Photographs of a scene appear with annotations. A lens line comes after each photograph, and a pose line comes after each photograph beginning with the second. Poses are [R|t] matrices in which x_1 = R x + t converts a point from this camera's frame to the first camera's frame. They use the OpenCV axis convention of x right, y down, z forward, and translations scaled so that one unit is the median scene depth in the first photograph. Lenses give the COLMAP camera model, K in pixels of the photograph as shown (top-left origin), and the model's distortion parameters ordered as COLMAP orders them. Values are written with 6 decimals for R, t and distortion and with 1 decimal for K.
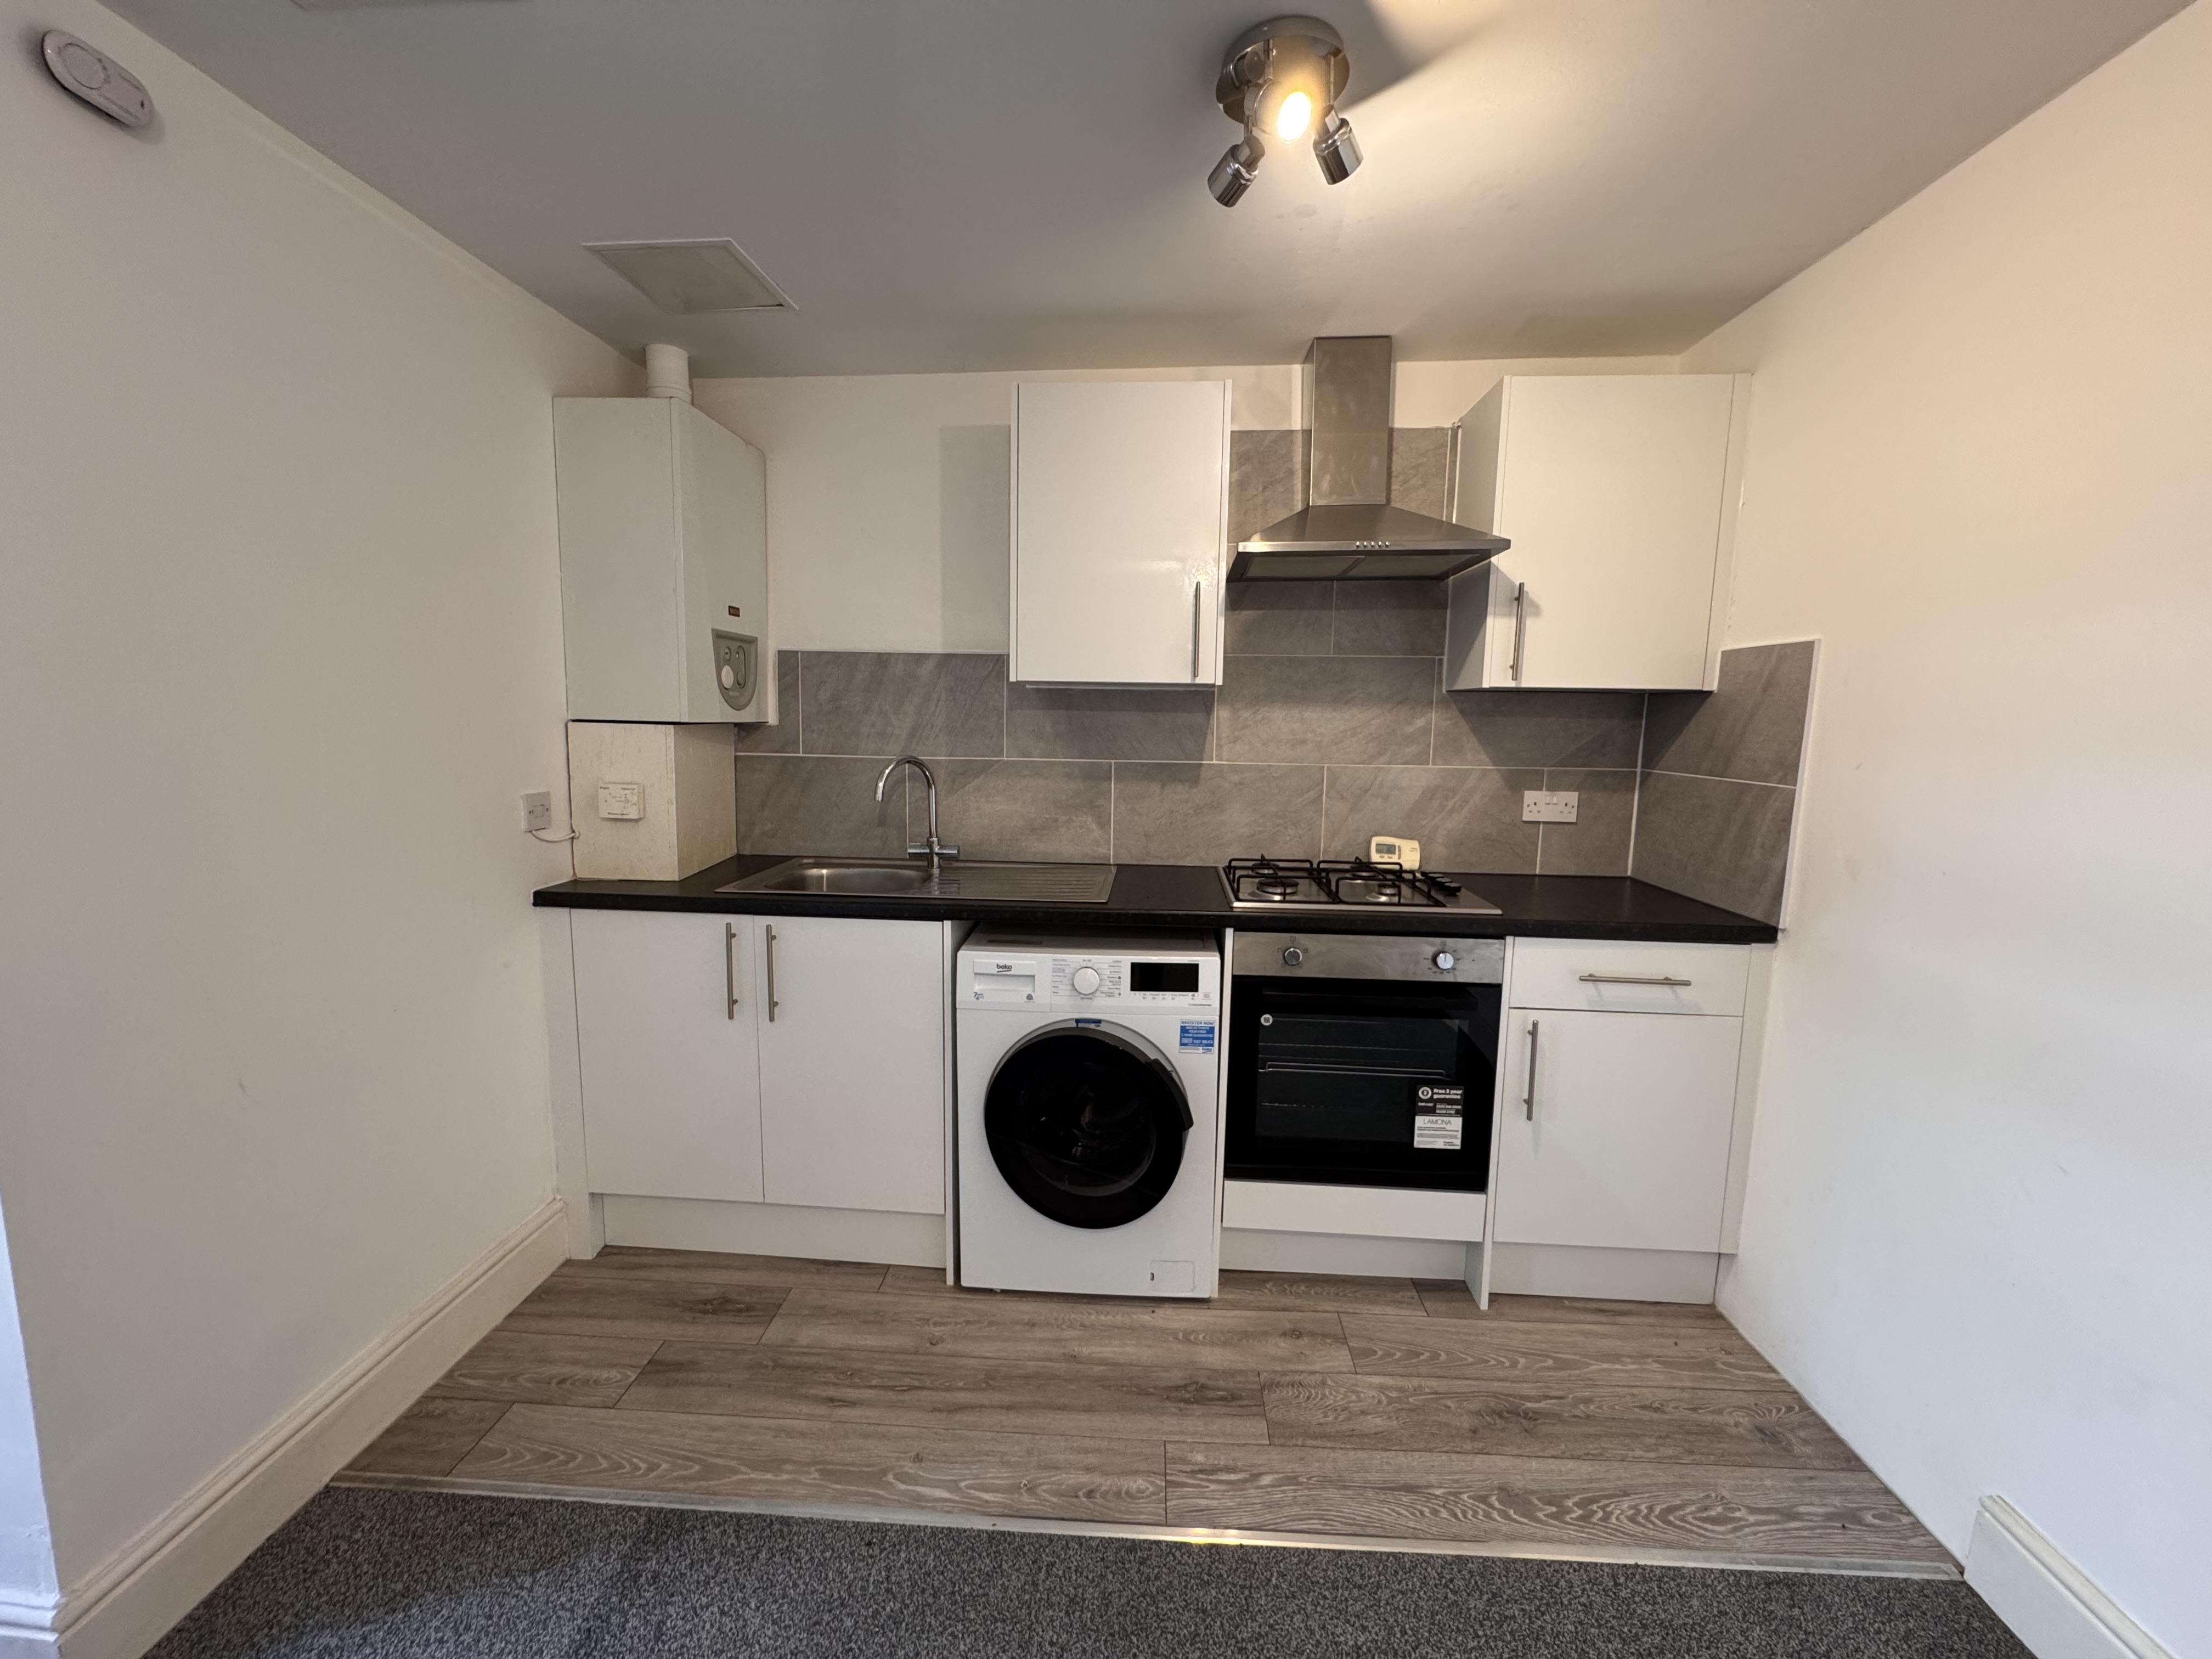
lens RADIAL K [[886.5, 0, 1106.0], [0, 886.5, 829.5], [0, 0, 1]] dist [-0.000956, 0.000041]
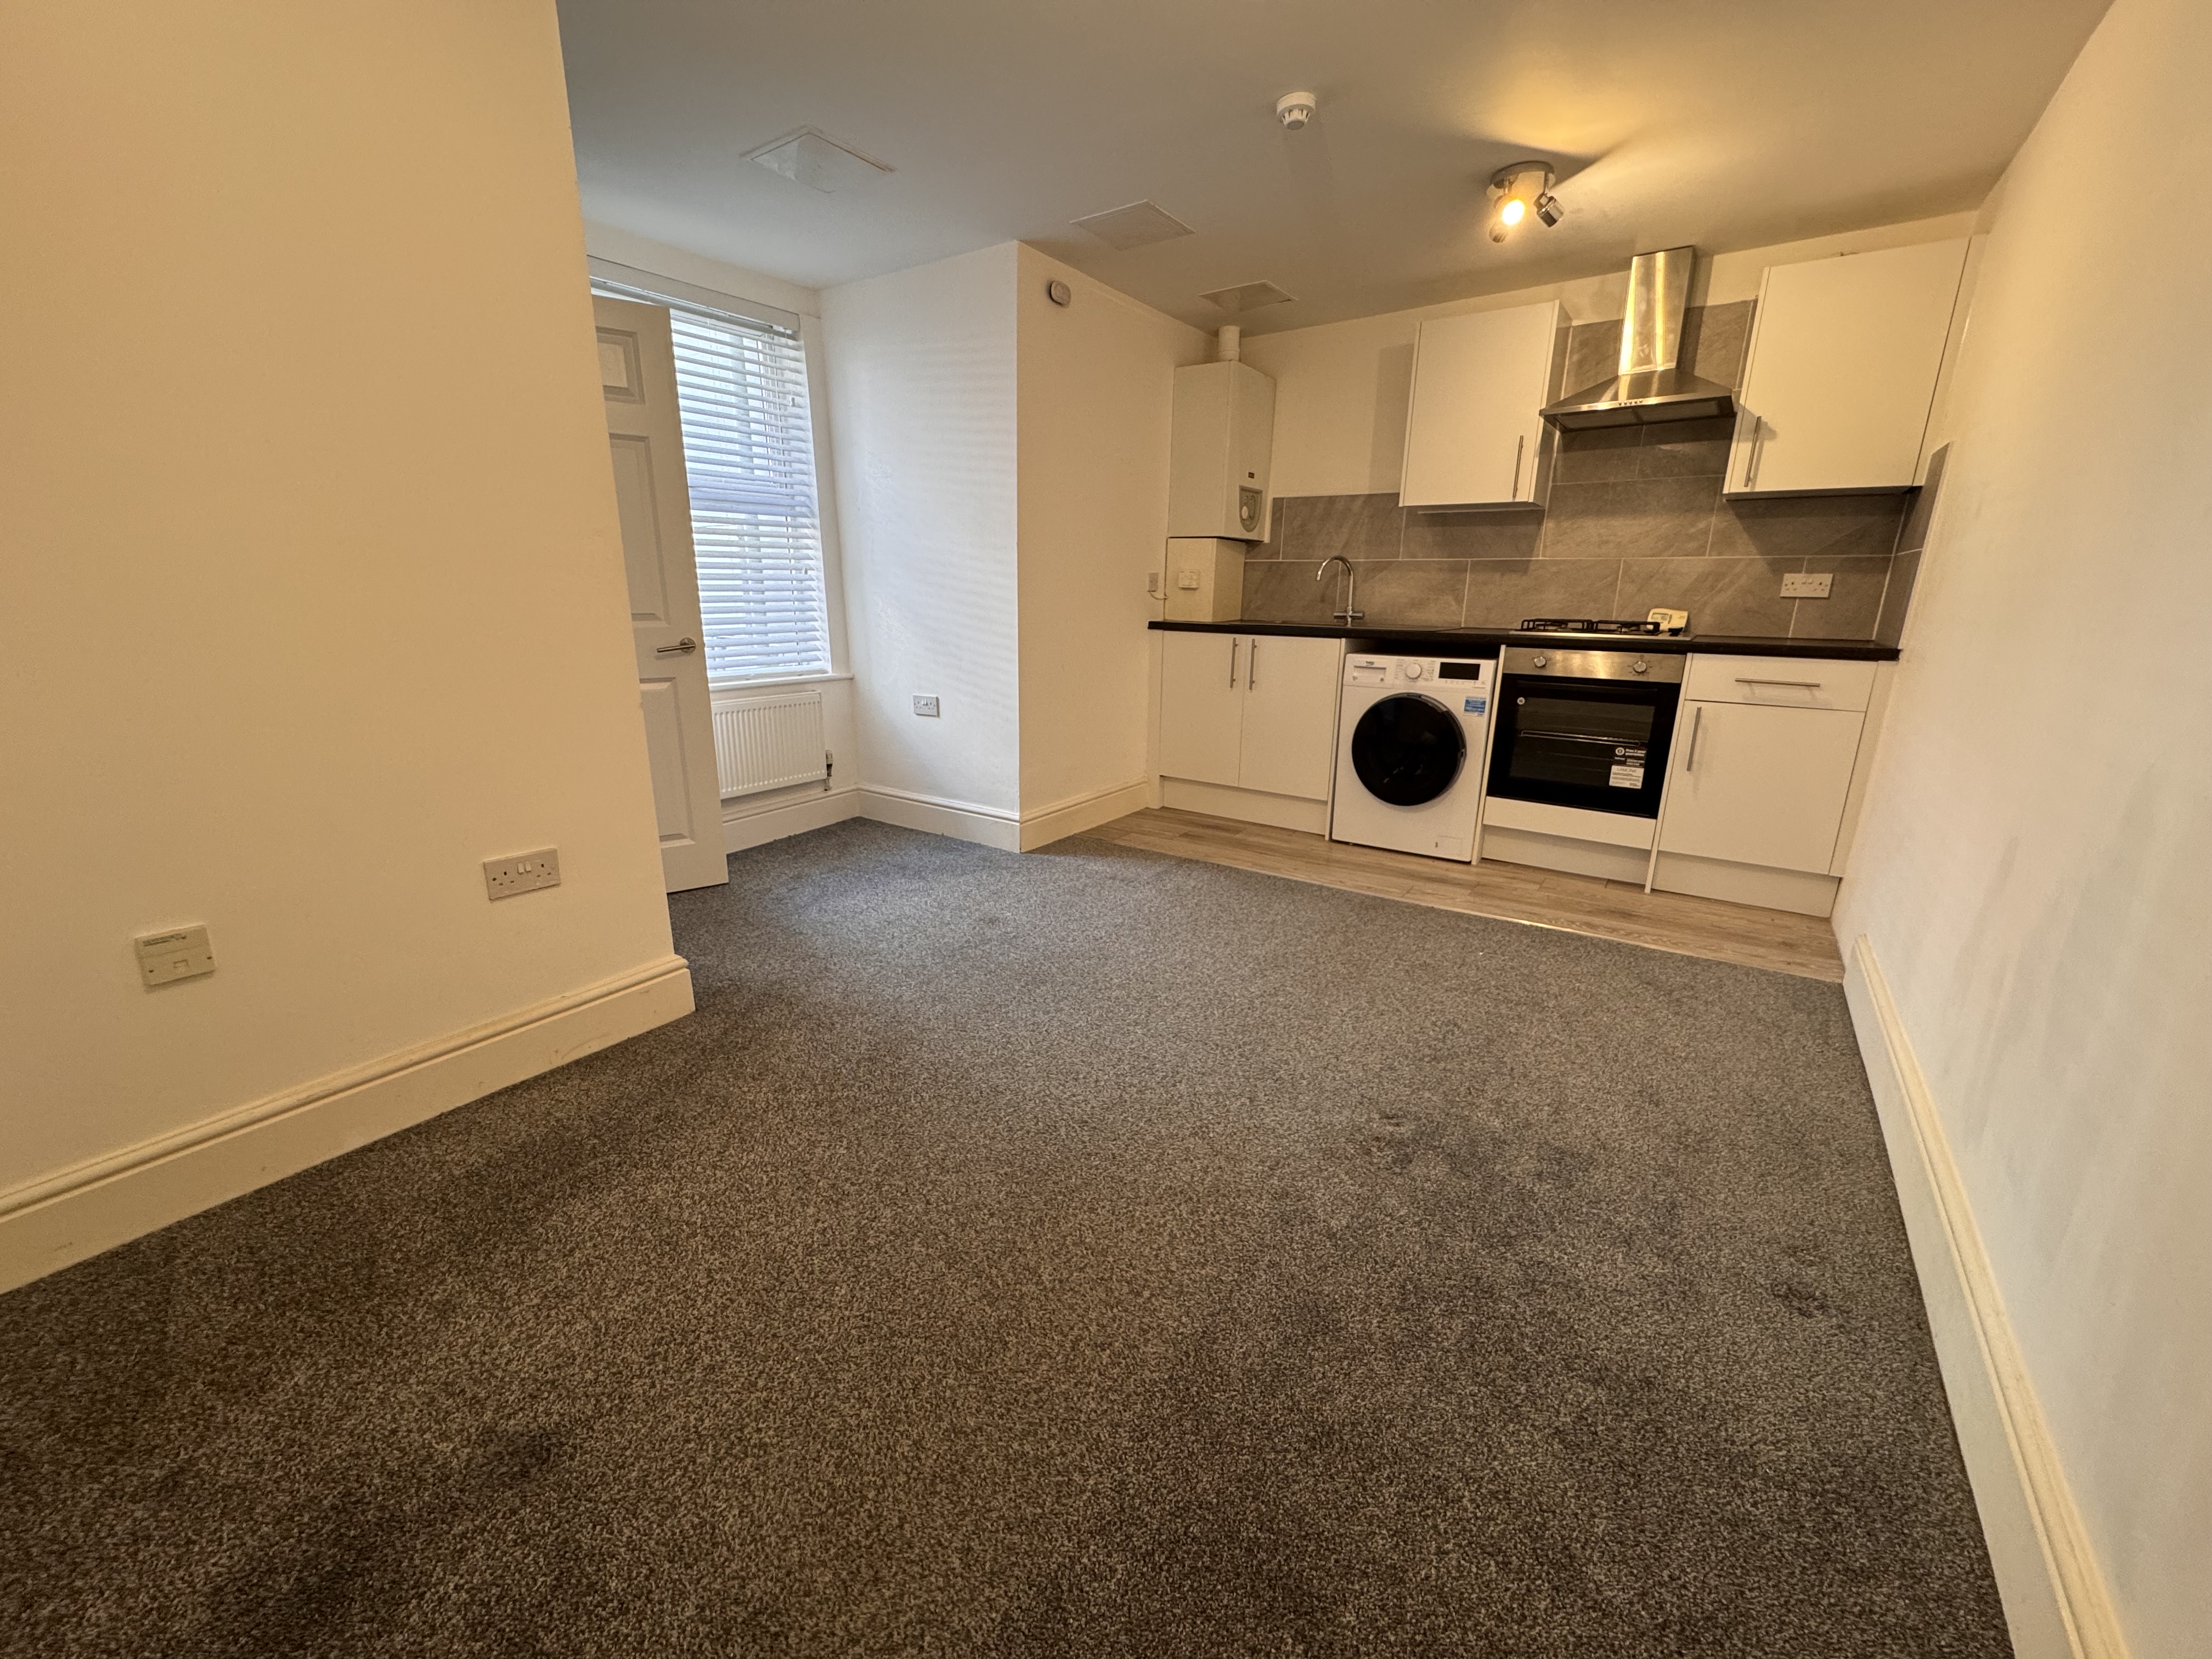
lens RADIAL K [[886.5, 0, 1106.0], [0, 886.5, 829.5], [0, 0, 1]] dist [-0.000956, 0.000041]
pose [[0.855779, 0.131287, -0.500406, 0.366427], [-0.065598, 0.986994, 0.146764, 0.248778], [0.513166, -0.092772, 0.853261, -0.856561]]
